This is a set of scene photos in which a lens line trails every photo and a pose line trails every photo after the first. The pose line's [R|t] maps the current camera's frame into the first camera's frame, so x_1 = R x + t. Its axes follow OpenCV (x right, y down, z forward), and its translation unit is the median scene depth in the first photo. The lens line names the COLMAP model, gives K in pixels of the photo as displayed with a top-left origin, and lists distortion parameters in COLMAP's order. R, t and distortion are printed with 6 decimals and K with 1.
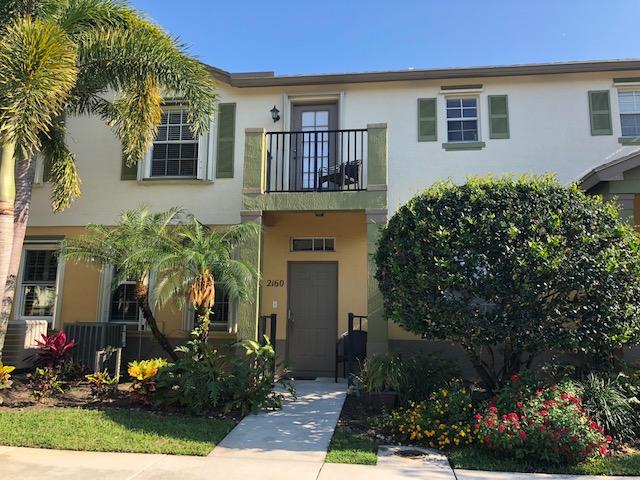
lens RADIAL K [[506.0, 0, 320.0], [0, 506.0, 240.0], [0, 0, 1]] dist [0.096918, -0.001175]
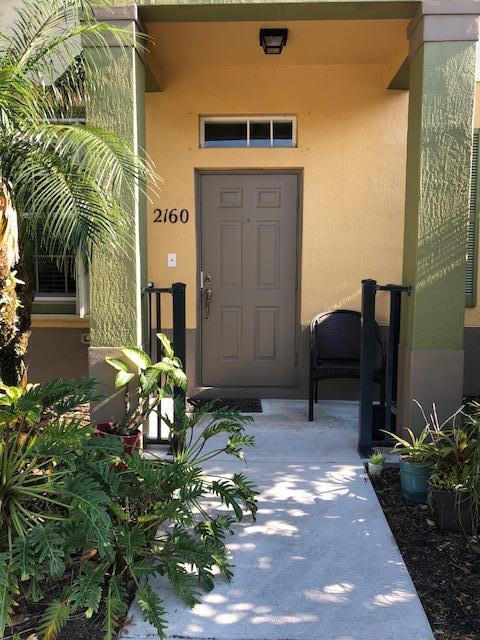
lens RADIAL K [[506.0, 0, 240.0], [0, 506.0, 320.0], [0, 0, 1]] dist [0.096918, -0.001175]
pose [[0.995951, -0.018039, 0.088074, -0.076233], [-0.003841, 0.970230, 0.242154, 0.072669], [-0.089820, -0.241512, 0.966232, 0.573401]]
